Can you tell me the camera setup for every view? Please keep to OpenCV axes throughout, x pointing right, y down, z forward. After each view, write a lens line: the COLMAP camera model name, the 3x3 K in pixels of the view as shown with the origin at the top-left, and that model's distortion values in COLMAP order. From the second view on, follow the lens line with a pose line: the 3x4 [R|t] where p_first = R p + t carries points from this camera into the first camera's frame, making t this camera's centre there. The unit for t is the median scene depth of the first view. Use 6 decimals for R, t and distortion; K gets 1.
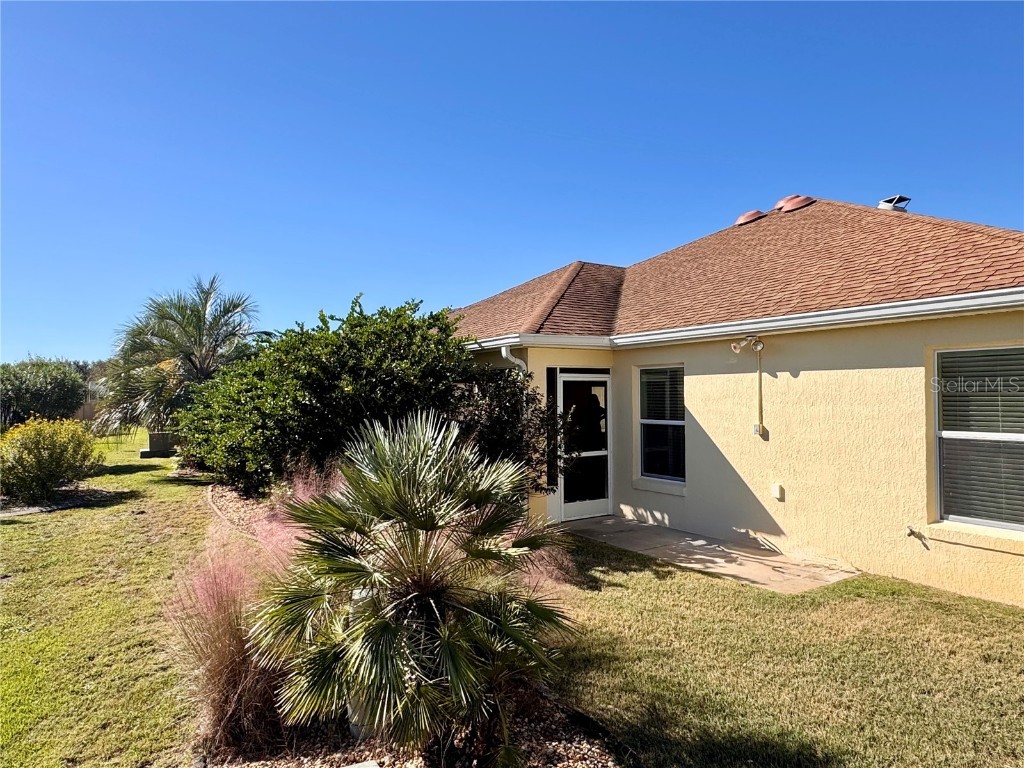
lens RADIAL K [[632.6, 0, 503.7], [0, 632.6, 383.1], [0, 0, 1]] dist [-0.008960, 0.002337]
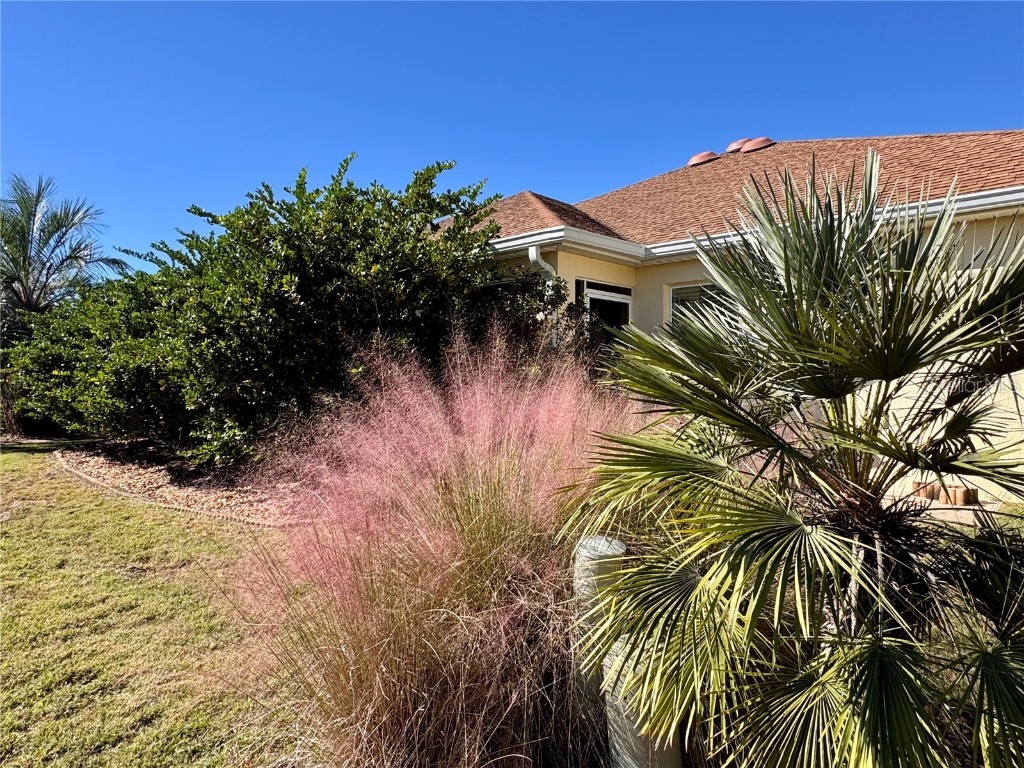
lens RADIAL K [[632.6, 0, 519.7], [0, 632.6, 384.5], [0, 0, 1]] dist [-0.008960, 0.002337]
pose [[0.966200, 0.002977, 0.257777, -0.214784], [-0.012716, 0.999267, 0.036121, 0.084143], [-0.257481, -0.038178, 0.965529, 0.239817]]
